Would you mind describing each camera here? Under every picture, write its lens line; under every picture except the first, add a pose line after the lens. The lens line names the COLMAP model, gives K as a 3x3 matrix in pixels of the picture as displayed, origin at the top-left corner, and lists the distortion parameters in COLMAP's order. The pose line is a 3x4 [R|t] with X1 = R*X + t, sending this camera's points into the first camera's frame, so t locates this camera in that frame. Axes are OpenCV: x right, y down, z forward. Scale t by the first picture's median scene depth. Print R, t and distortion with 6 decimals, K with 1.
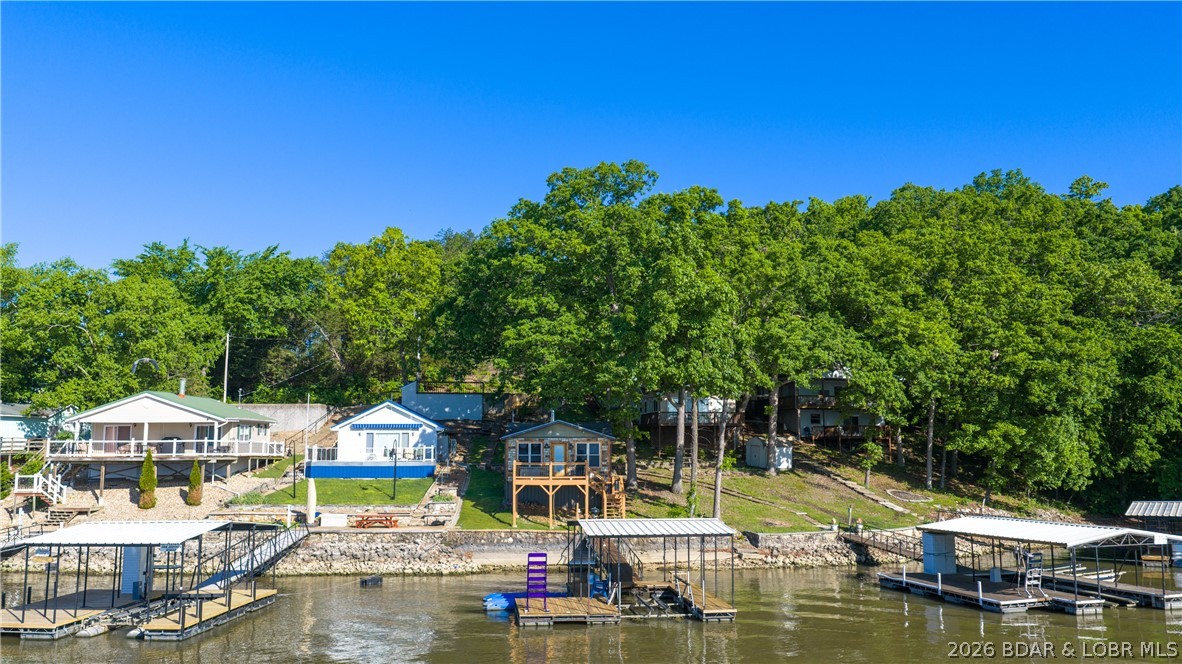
lens RADIAL K [[974.7, 0, 587.9], [0, 974.7, 326.8], [0, 0, 1]] dist [0.056451, -0.125174]
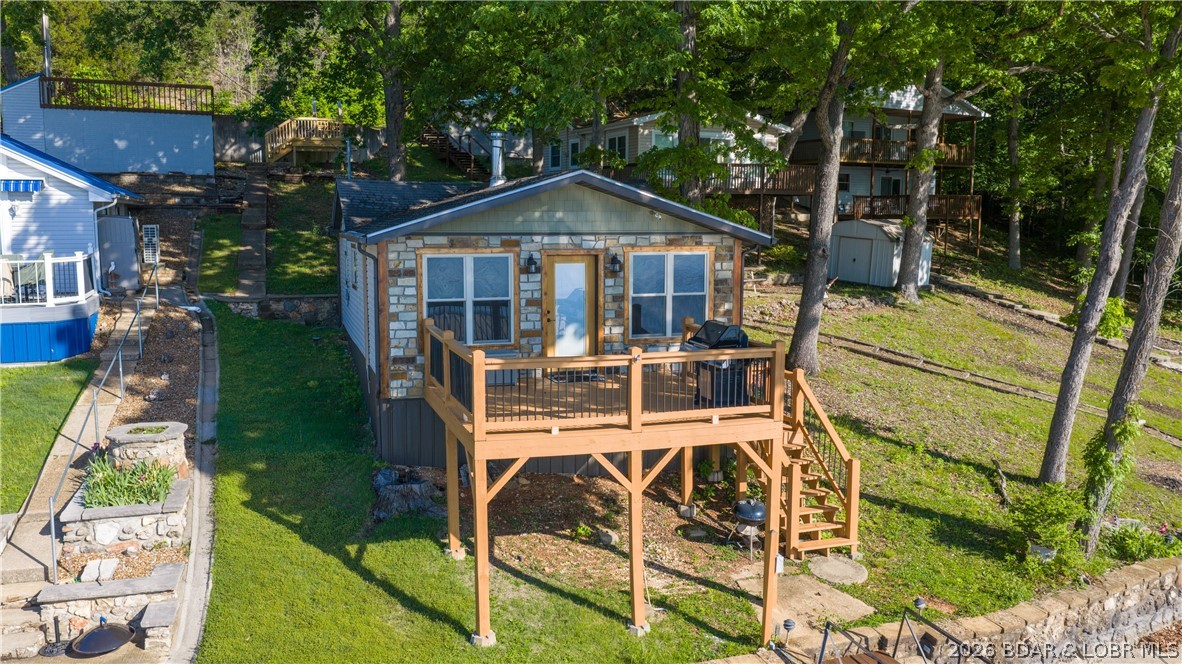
lens RADIAL K [[974.7, 0, 587.9], [0, 974.7, 326.8], [0, 0, 1]] dist [0.056451, -0.125174]
pose [[0.957575, -0.029614, 0.286658, -0.103384], [-0.038995, 0.972242, 0.230705, 0.073551], [-0.285533, -0.232096, 0.929840, 0.720713]]
